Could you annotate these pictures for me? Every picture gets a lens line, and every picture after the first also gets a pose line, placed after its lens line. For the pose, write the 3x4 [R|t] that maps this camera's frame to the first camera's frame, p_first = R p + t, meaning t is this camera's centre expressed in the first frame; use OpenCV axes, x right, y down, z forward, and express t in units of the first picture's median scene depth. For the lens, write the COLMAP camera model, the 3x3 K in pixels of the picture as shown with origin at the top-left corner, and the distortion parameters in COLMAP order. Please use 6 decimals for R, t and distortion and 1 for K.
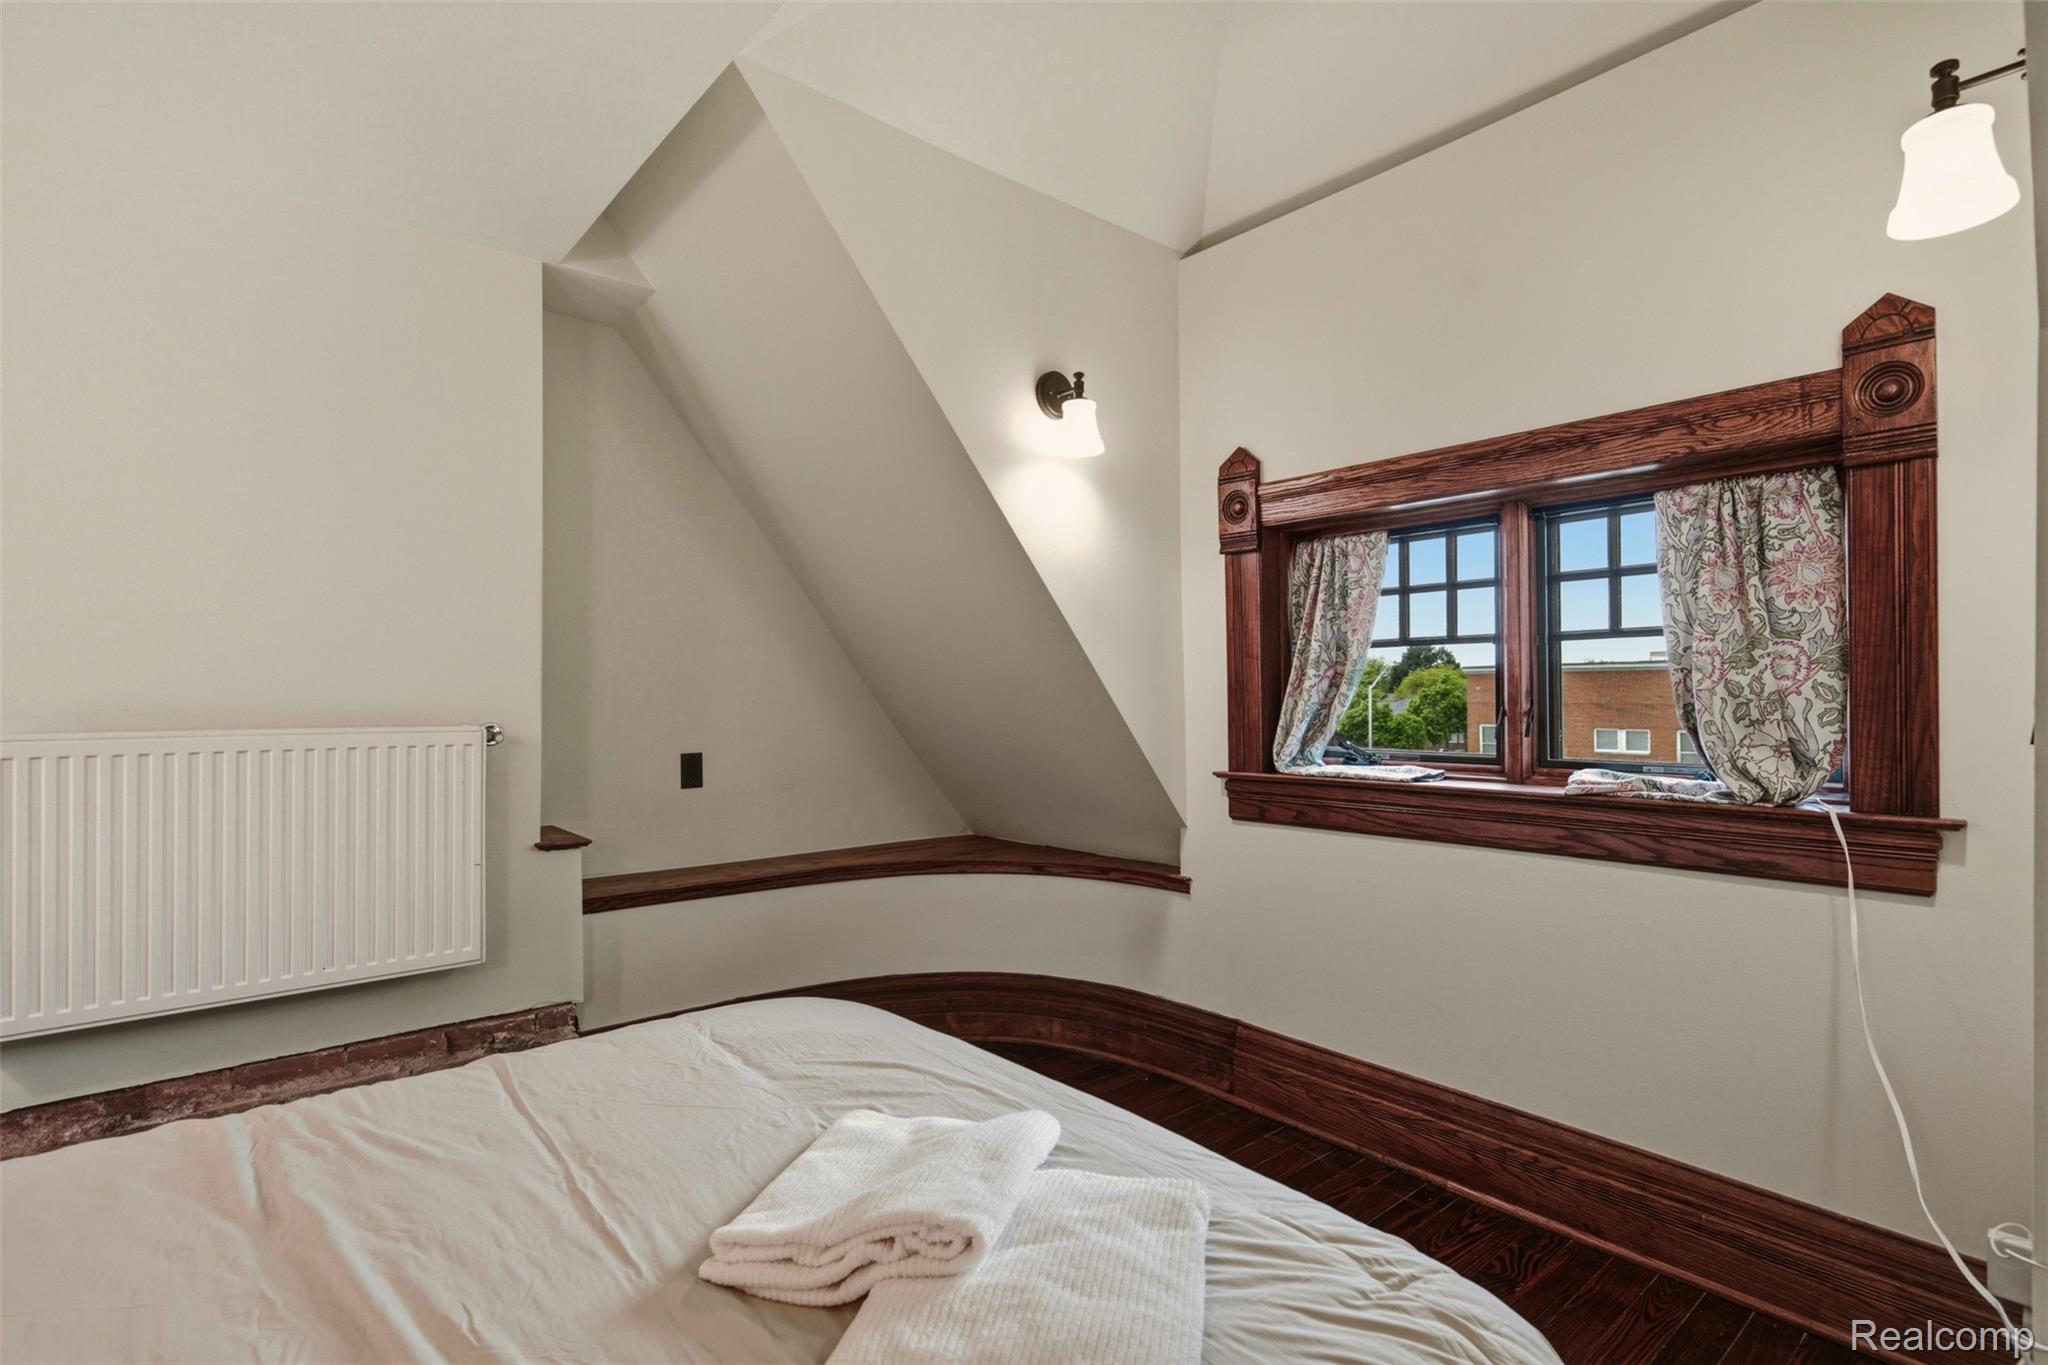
lens RADIAL K [[959.3, 0, 1013.4], [0, 959.3, 698.9], [0, 0, 1]] dist [-0.011061, 0.000016]
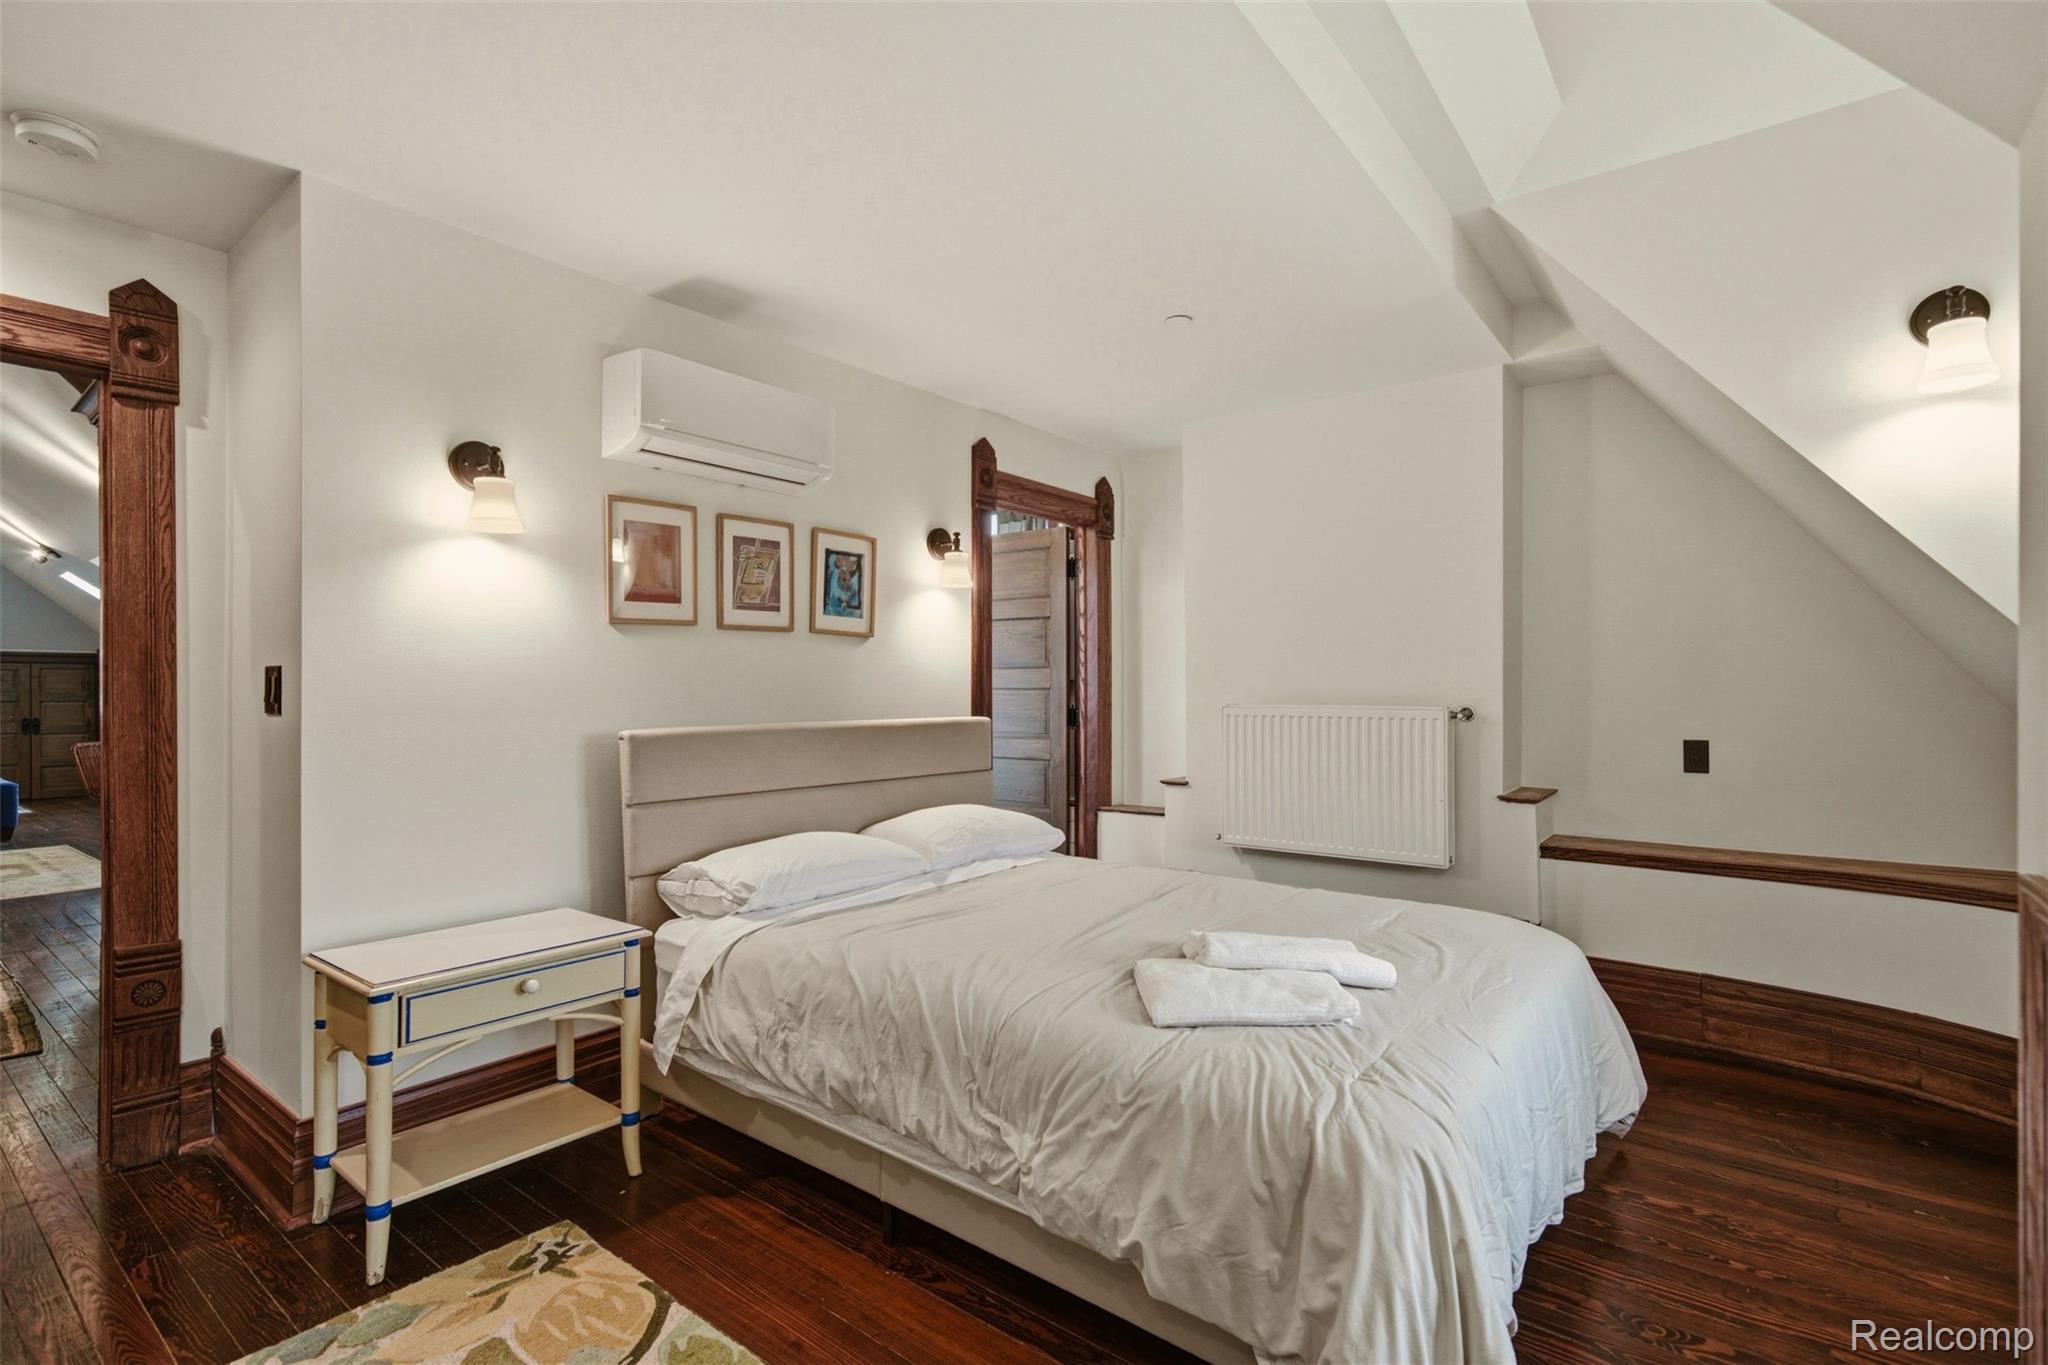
lens RADIAL K [[945.7, 0, 1016.1], [0, 945.7, 686.2], [0, 0, 1]] dist [0.000189, 0.003759]
pose [[0.201927, -0.001811, -0.979399, 0.676340], [-0.000722, 0.999998, -0.001997, -0.000319], [0.979400, 0.001111, 0.201925, 0.063733]]
